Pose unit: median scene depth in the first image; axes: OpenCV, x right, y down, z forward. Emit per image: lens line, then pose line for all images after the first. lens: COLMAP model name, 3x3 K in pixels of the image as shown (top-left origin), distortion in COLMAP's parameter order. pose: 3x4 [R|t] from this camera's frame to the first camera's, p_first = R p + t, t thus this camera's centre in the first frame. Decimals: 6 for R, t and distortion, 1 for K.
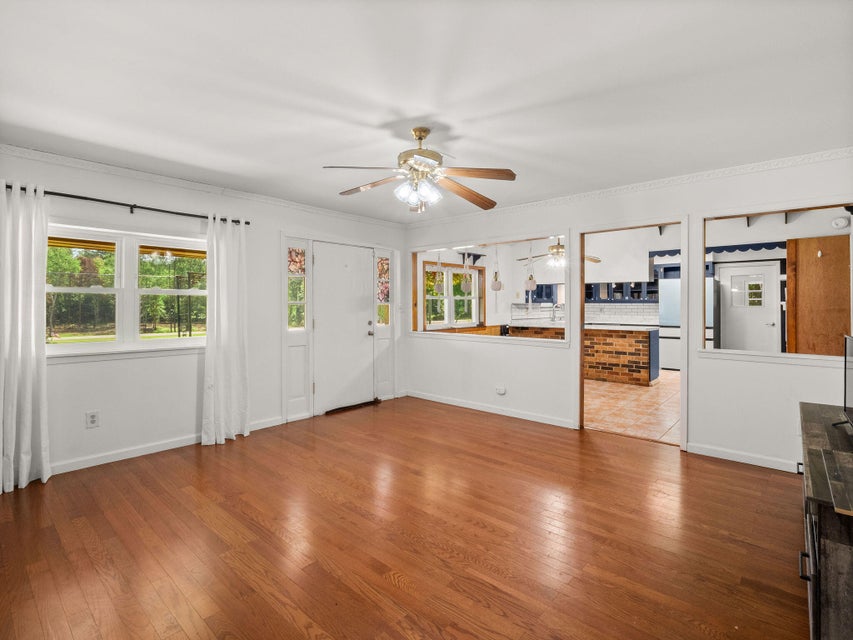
lens RADIAL K [[420.3, 0, 430.7], [0, 420.3, 306.4], [0, 0, 1]] dist [-0.018229, -0.000334]
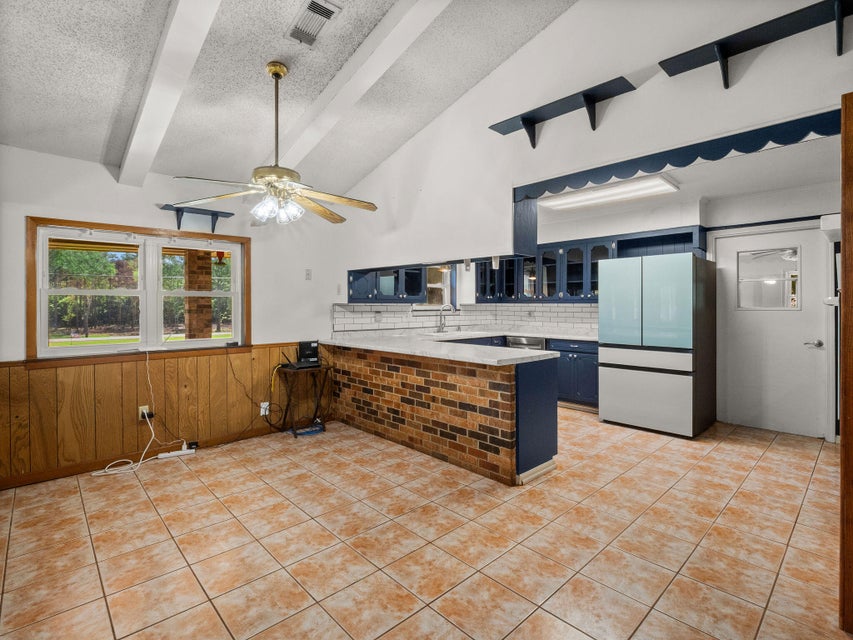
lens RADIAL K [[420.3, 0, 428.7], [0, 420.3, 311.0], [0, 0, 1]] dist [-0.018229, -0.000334]
pose [[0.996012, -0.000348, -0.089216, 0.439605], [0.001115, 0.999963, 0.008553, -0.002394], [0.089210, -0.008619, 0.995976, 0.504596]]
